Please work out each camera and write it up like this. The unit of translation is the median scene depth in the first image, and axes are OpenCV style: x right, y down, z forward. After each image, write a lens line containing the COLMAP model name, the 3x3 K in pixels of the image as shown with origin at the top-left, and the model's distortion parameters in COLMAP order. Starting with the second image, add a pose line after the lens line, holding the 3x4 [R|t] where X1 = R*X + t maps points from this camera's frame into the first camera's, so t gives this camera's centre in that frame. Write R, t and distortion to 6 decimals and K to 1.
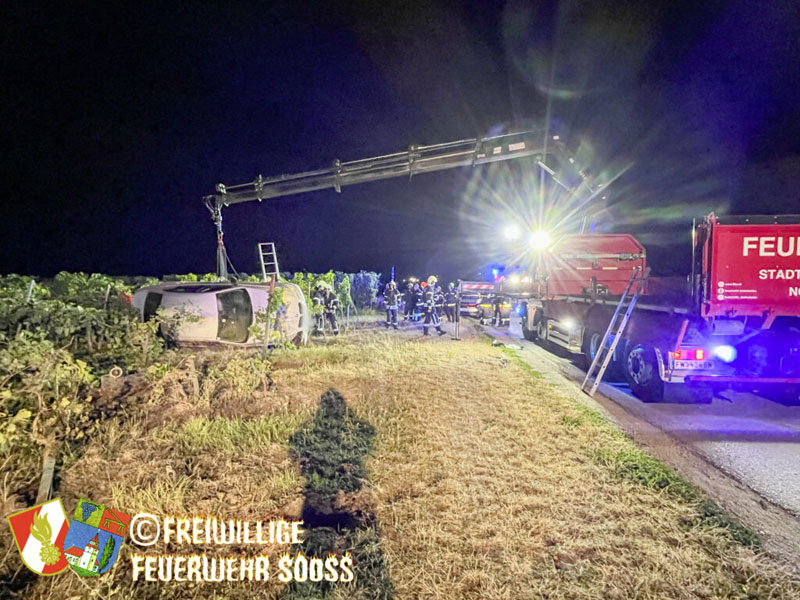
lens RADIAL K [[373.0, 0, 401.2], [0, 373.0, 297.1], [0, 0, 1]] dist [-0.000583, -0.000015]
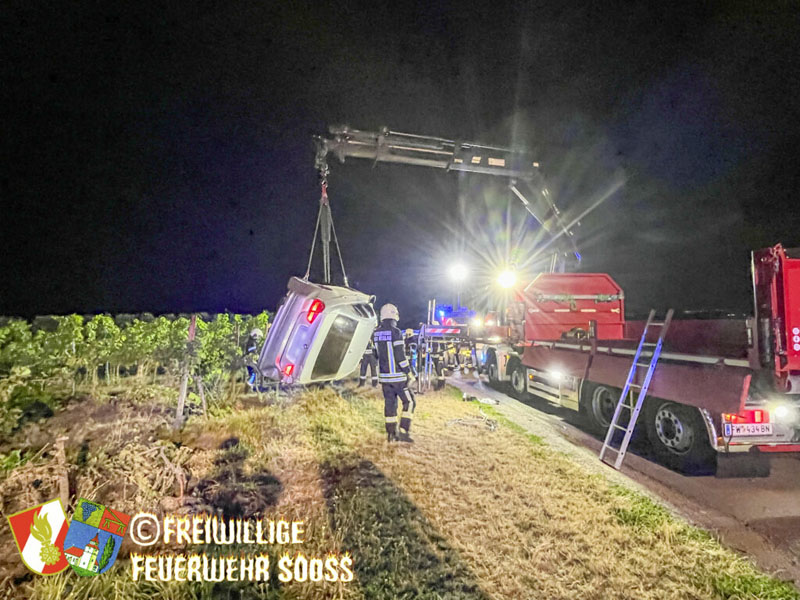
lens RADIAL K [[396.6, 0, 399.2], [0, 396.6, 299.7], [0, 0, 1]] dist [-0.003229, 0.000340]
pose [[0.985862, 0.010038, 0.167260, -0.084598], [0.006926, 0.994910, -0.100531, -0.012920], [-0.167418, 0.100268, 0.980774, 0.173948]]
